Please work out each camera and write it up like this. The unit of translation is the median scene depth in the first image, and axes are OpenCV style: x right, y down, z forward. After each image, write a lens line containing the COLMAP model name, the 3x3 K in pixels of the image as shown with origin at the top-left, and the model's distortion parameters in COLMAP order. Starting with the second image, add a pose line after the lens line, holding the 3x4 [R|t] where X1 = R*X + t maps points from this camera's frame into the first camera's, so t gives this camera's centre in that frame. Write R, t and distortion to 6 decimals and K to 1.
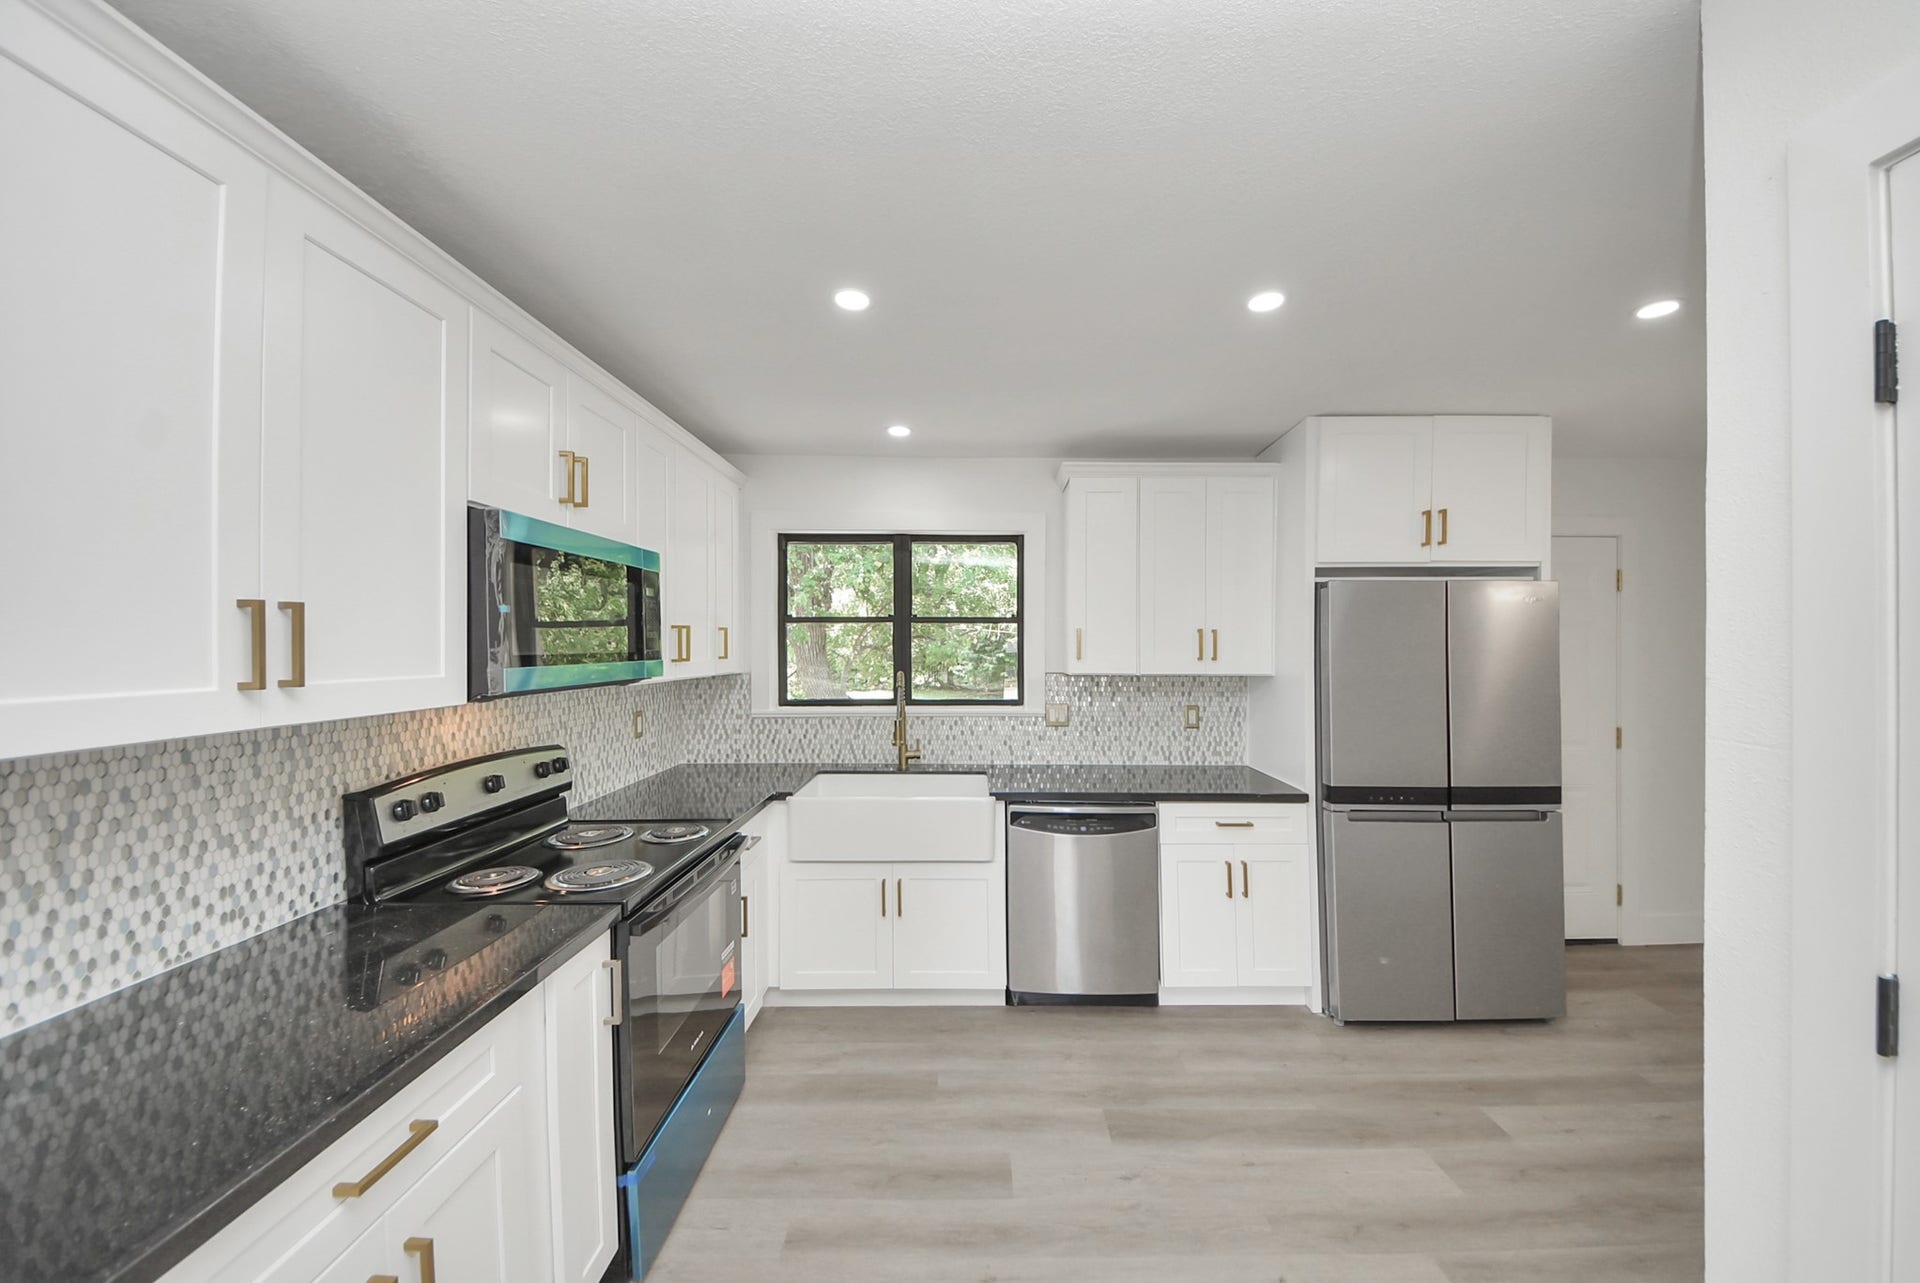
lens RADIAL K [[684.0, 0, 966.7], [0, 684.0, 653.4], [0, 0, 1]] dist [-0.001500, -0.010229]
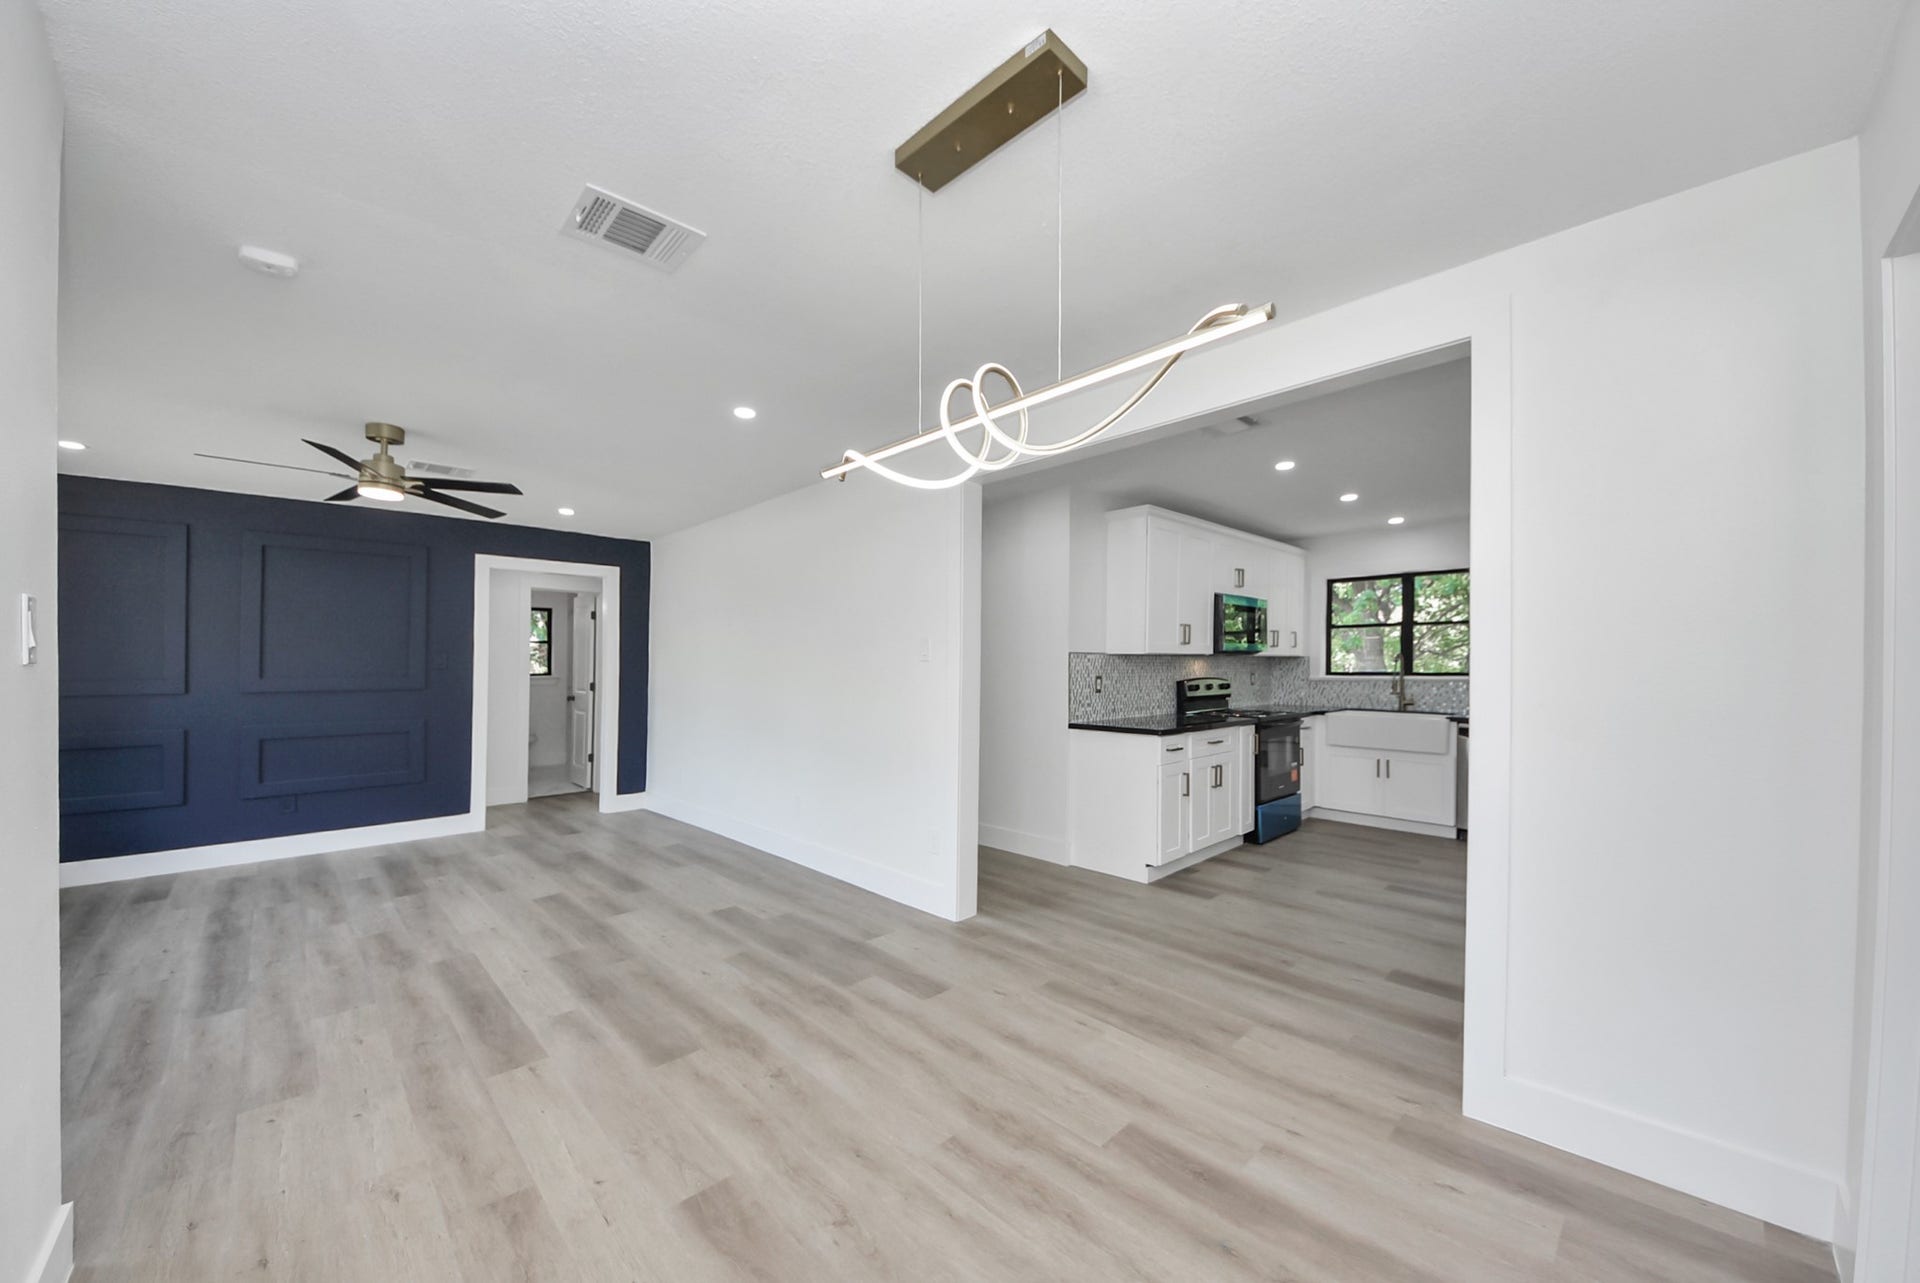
lens RADIAL K [[707.6, 0, 961.8], [0, 707.6, 686.6], [0, 0, 1]] dist [0.000558, 0.000003]
pose [[0.708453, 0.016412, -0.705567, 0.701361], [-0.004865, 0.999819, 0.018372, 0.150571], [0.705741, -0.009583, 0.708405, -1.940840]]
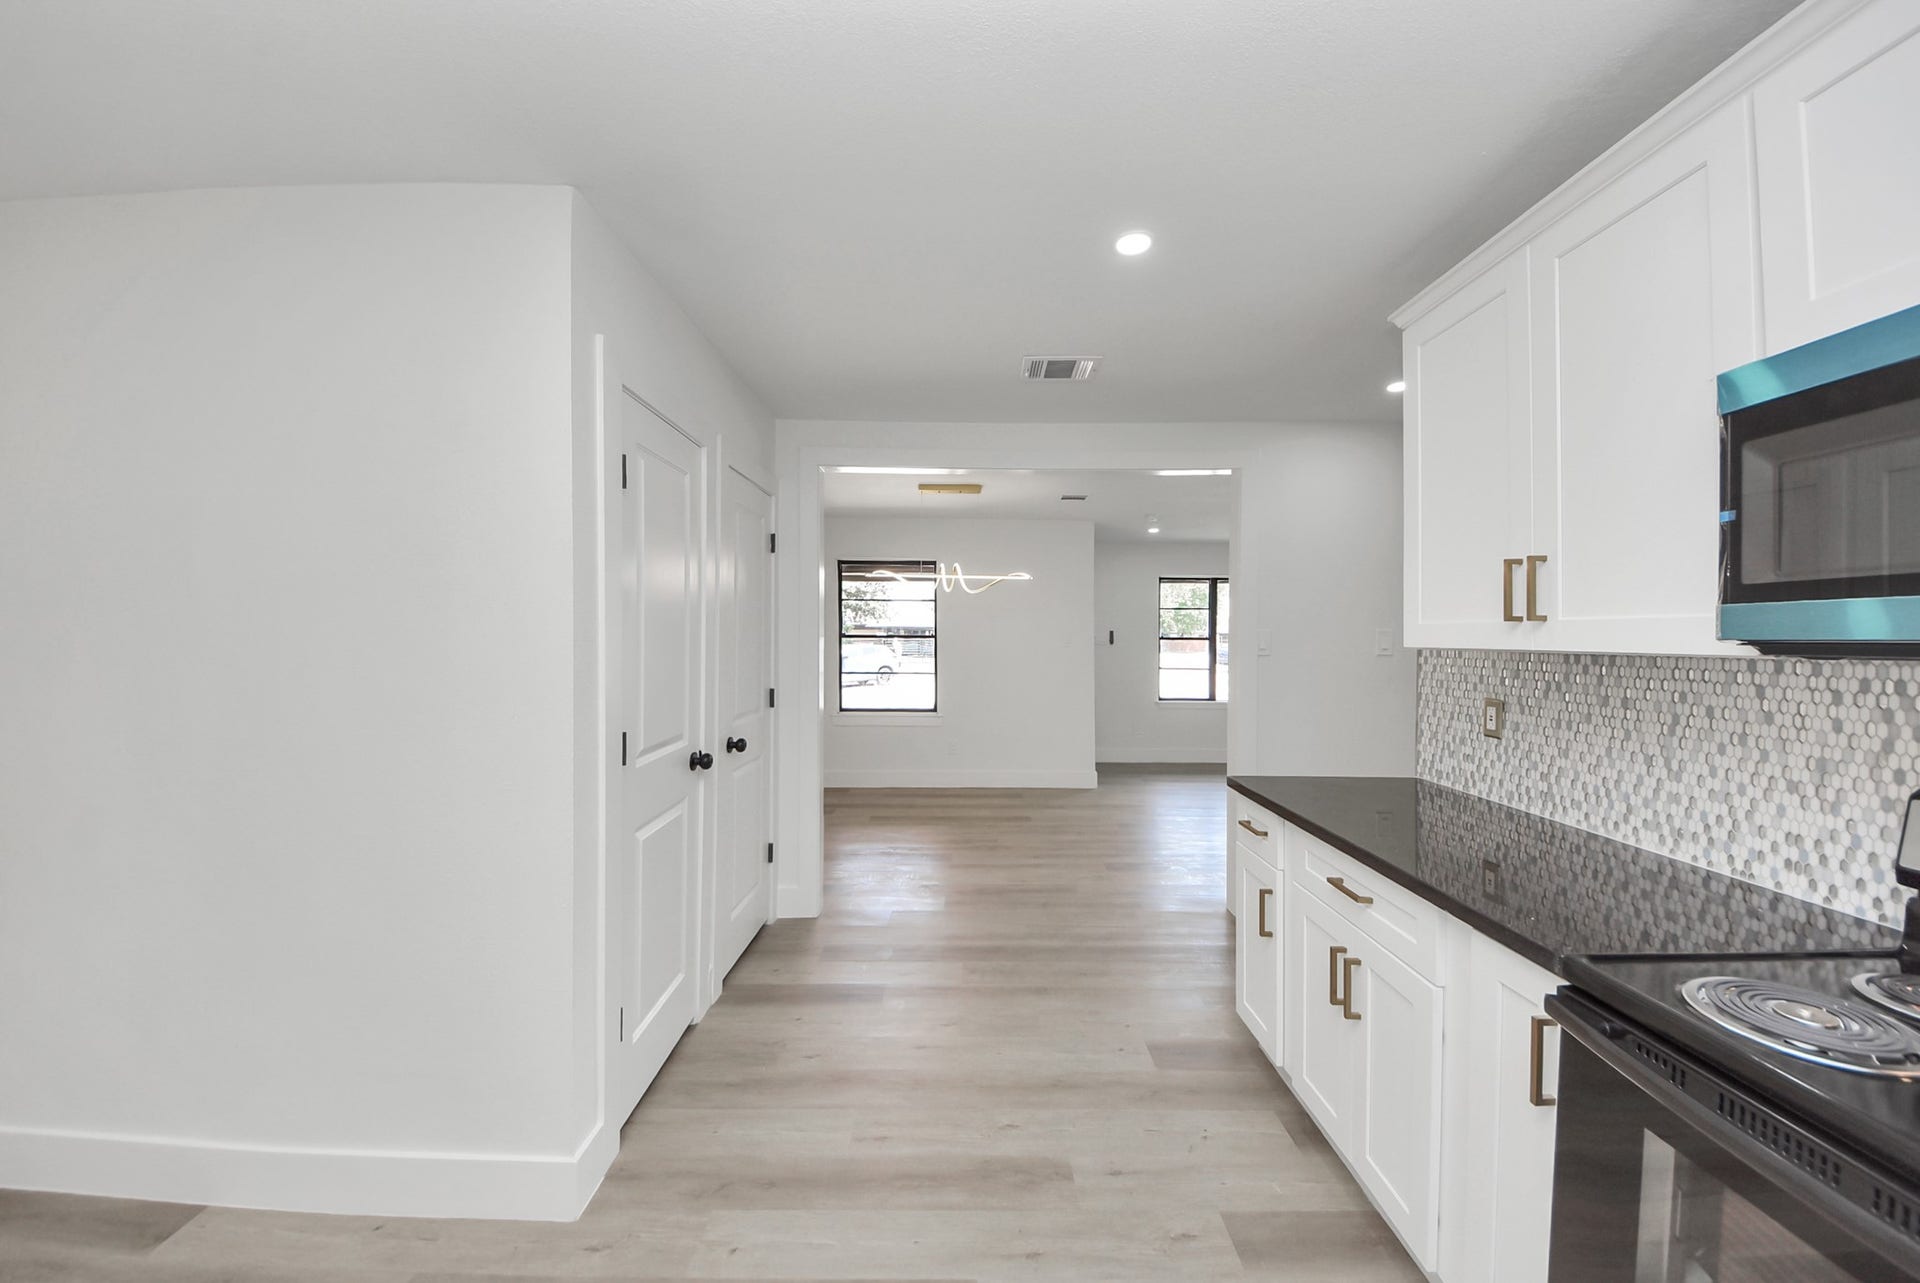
lens RADIAL K [[728.7, 0, 960.0], [0, 728.7, 641.5], [0, 0, 1]] dist [0.001005, -0.000481]
pose [[-0.999951, -0.009688, 0.002136, 0.073778], [-0.009640, 0.999718, 0.021705, 0.043557], [-0.002345, 0.021683, -0.999762, 1.514518]]
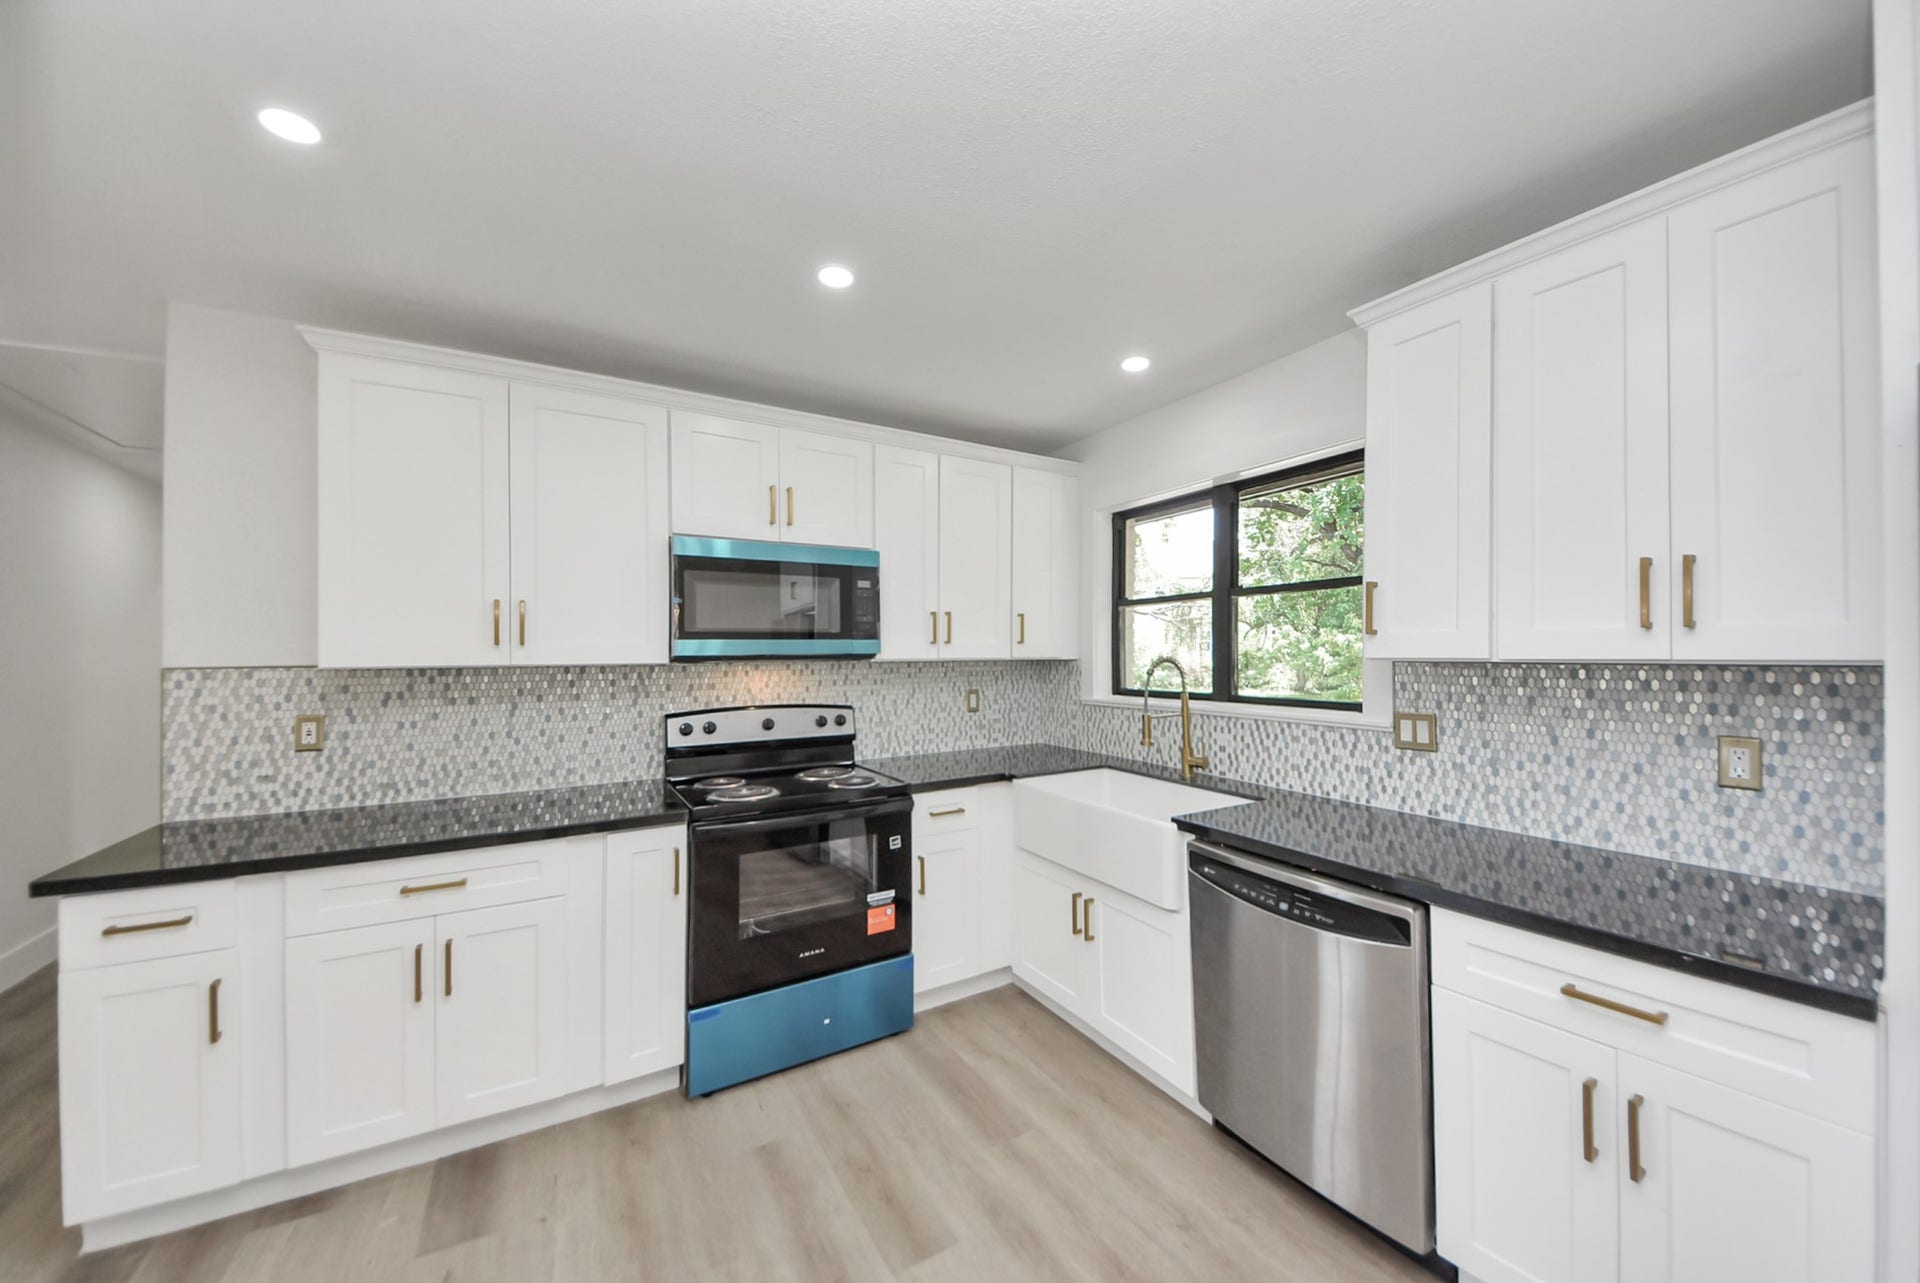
lens RADIAL K [[685.8, 0, 974.7], [0, 685.8, 650.7], [0, 0, 1]] dist [0.023380, -0.011265]
pose [[0.519695, -0.006647, -0.854326, 0.861888], [-0.002840, 0.999951, -0.009508, 0.050616], [0.854347, 0.007368, 0.519650, 0.670371]]
